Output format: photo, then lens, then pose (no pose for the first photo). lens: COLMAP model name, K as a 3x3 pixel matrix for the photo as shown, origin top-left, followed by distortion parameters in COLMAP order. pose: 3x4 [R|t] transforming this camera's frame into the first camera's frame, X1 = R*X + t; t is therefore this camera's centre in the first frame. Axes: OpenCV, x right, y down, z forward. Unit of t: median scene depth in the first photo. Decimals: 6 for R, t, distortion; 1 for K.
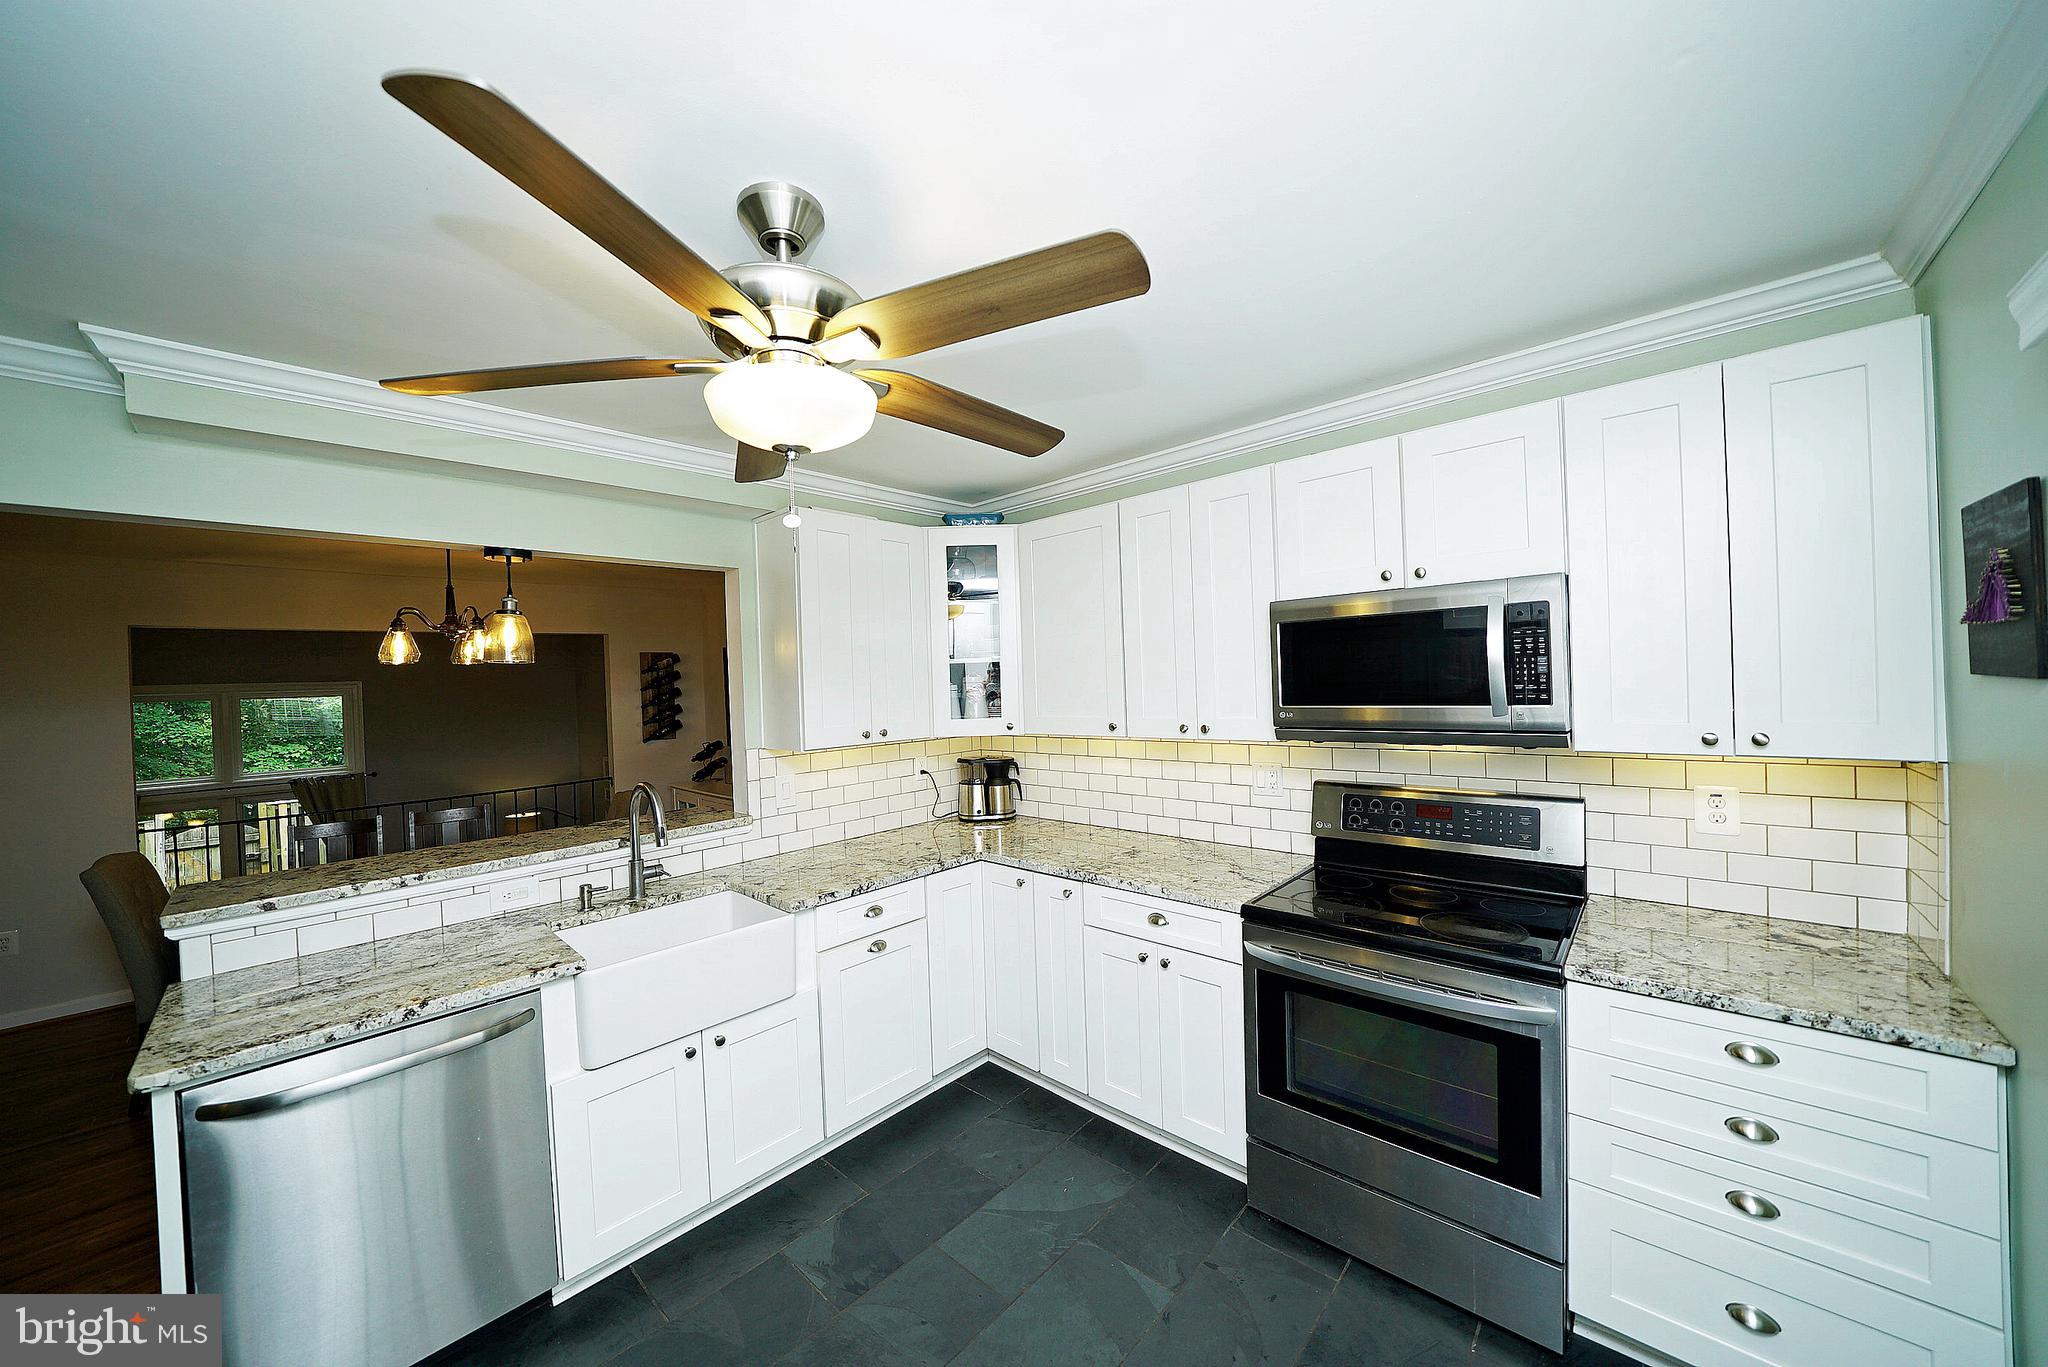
lens RADIAL K [[711.4, 0, 1016.5], [0, 711.4, 680.4], [0, 0, 1]] dist [-0.023551, 0.000096]
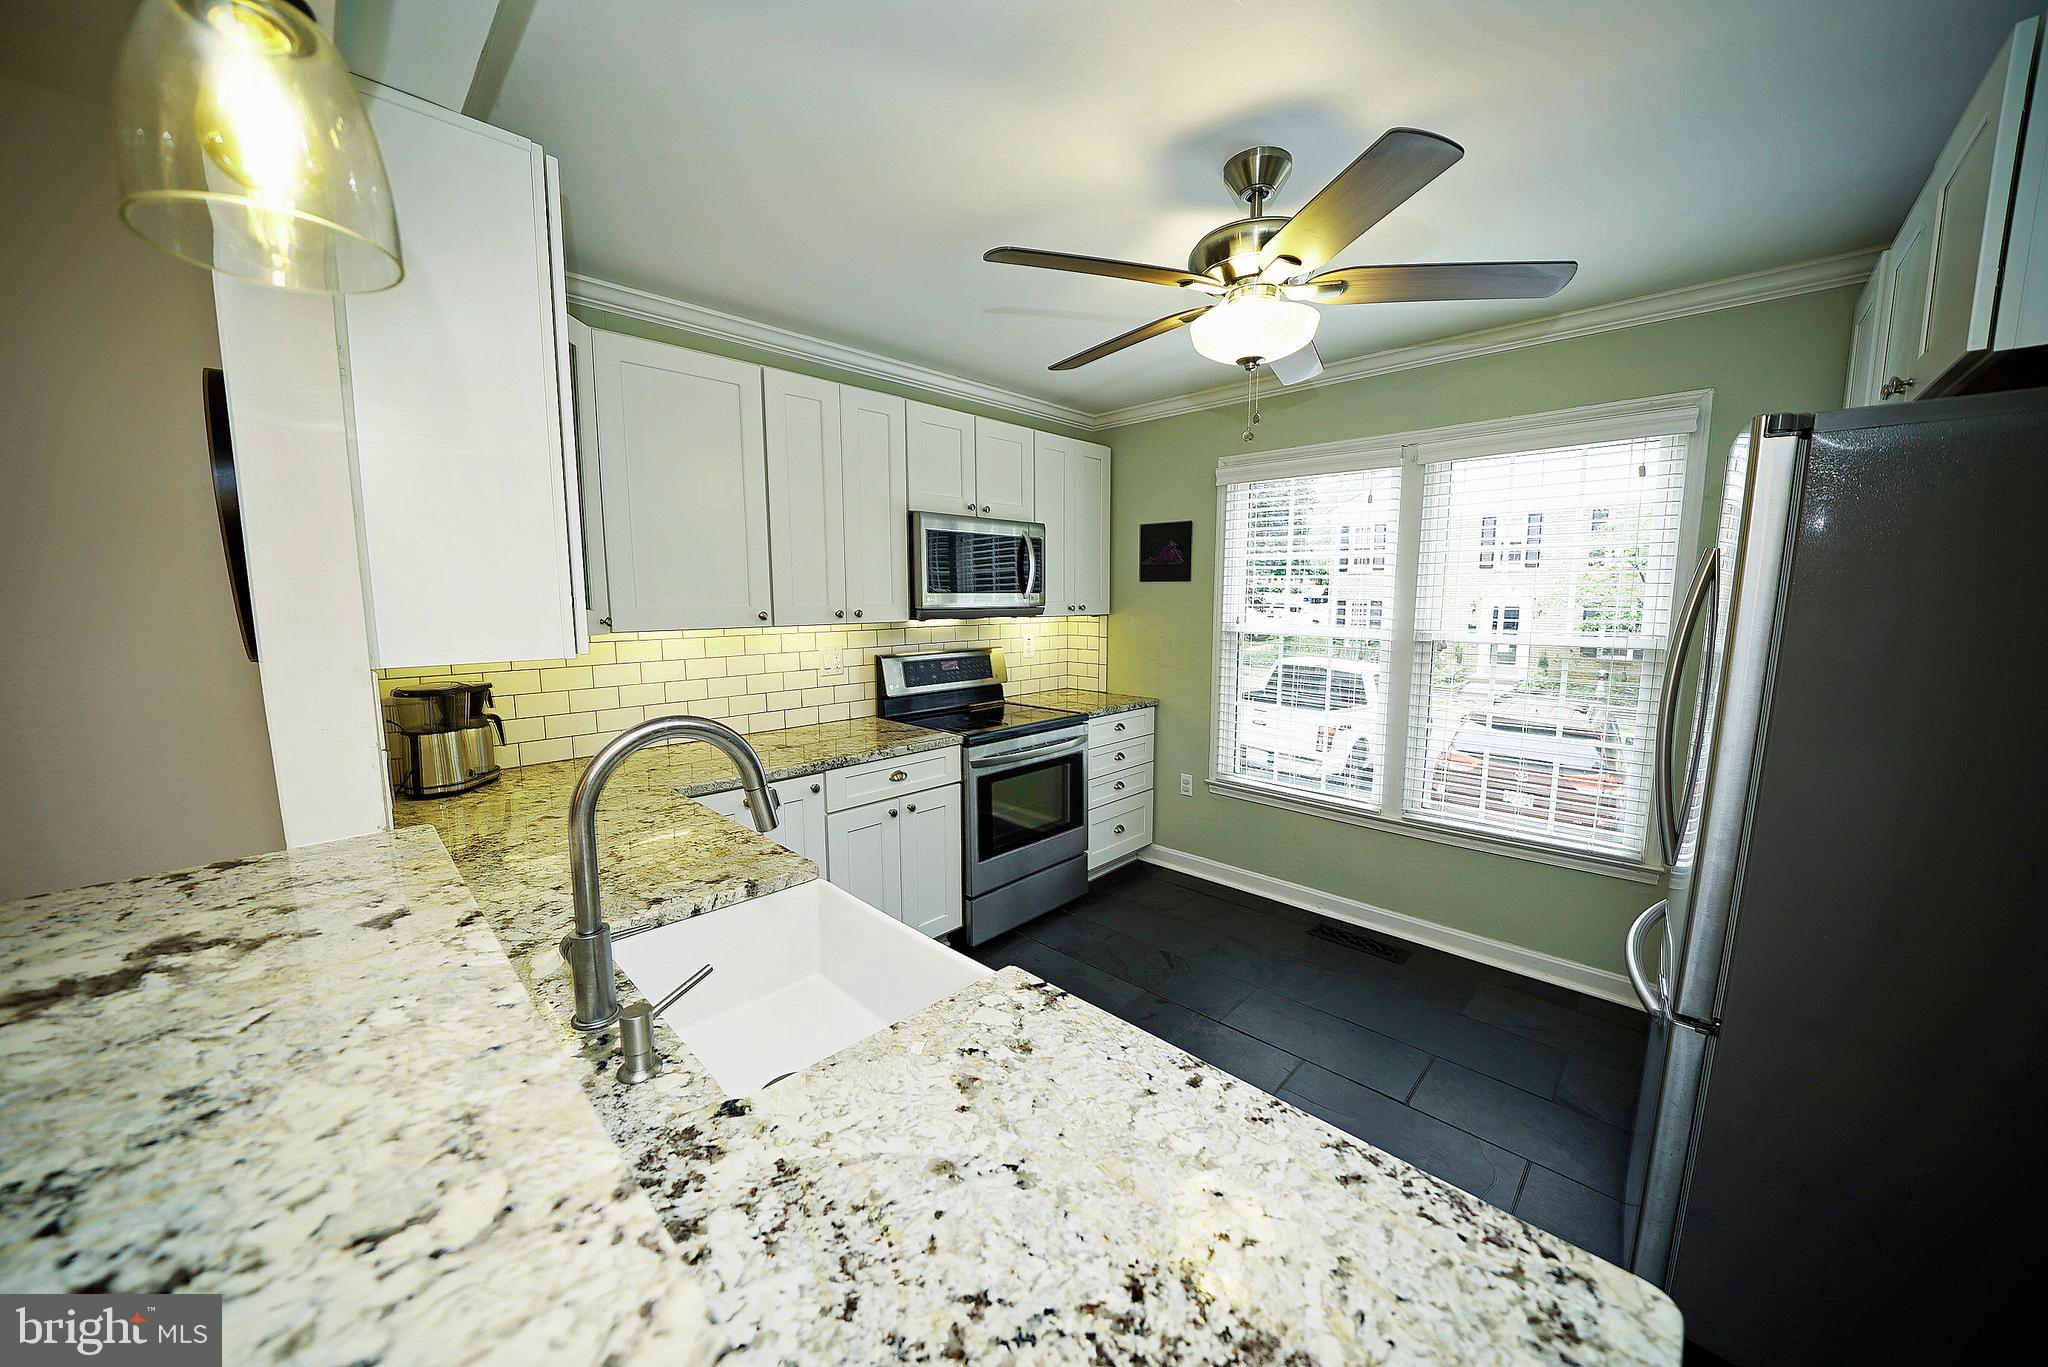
lens RADIAL K [[711.4, 0, 1024.6], [0, 711.4, 688.8], [0, 0, 1]] dist [-0.023551, 0.000096]
pose [[0.023561, -0.093422, 0.995348, -0.932555], [0.006042, 0.995619, 0.093305, 0.090874], [-0.999704, 0.003816, 0.024022, 0.771975]]
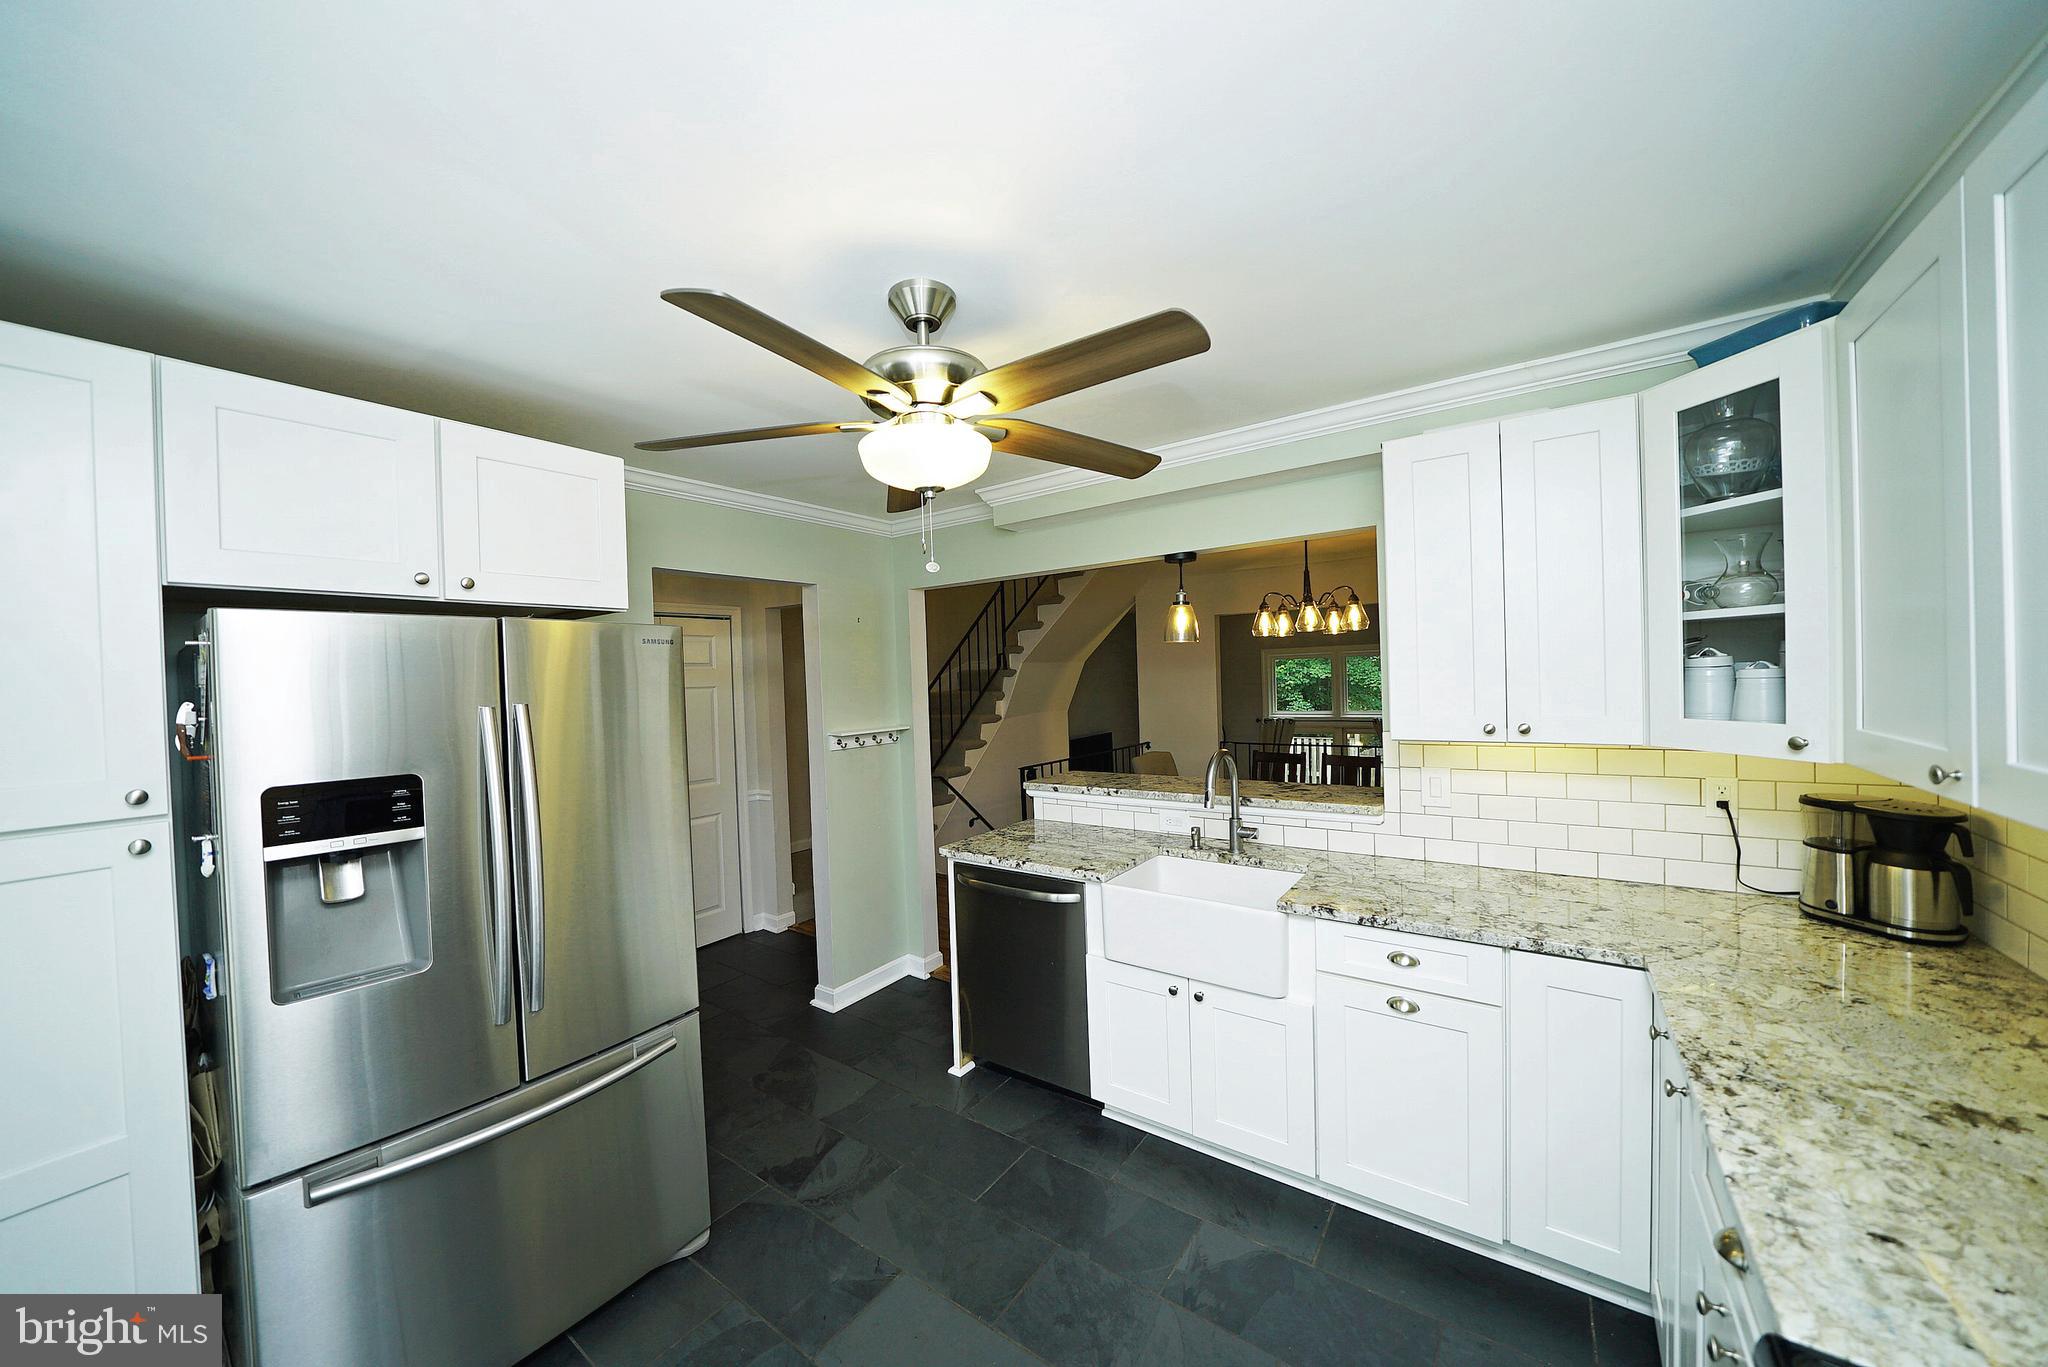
lens RADIAL K [[711.4, 0, 1019.6], [0, 711.4, 680.0], [0, 0, 1]] dist [-0.023551, 0.000096]
pose [[0.119107, 0.038513, -0.992134, 0.534136], [0.032235, 0.998571, 0.042633, -0.022001], [0.992358, -0.037060, 0.117695, 0.555502]]
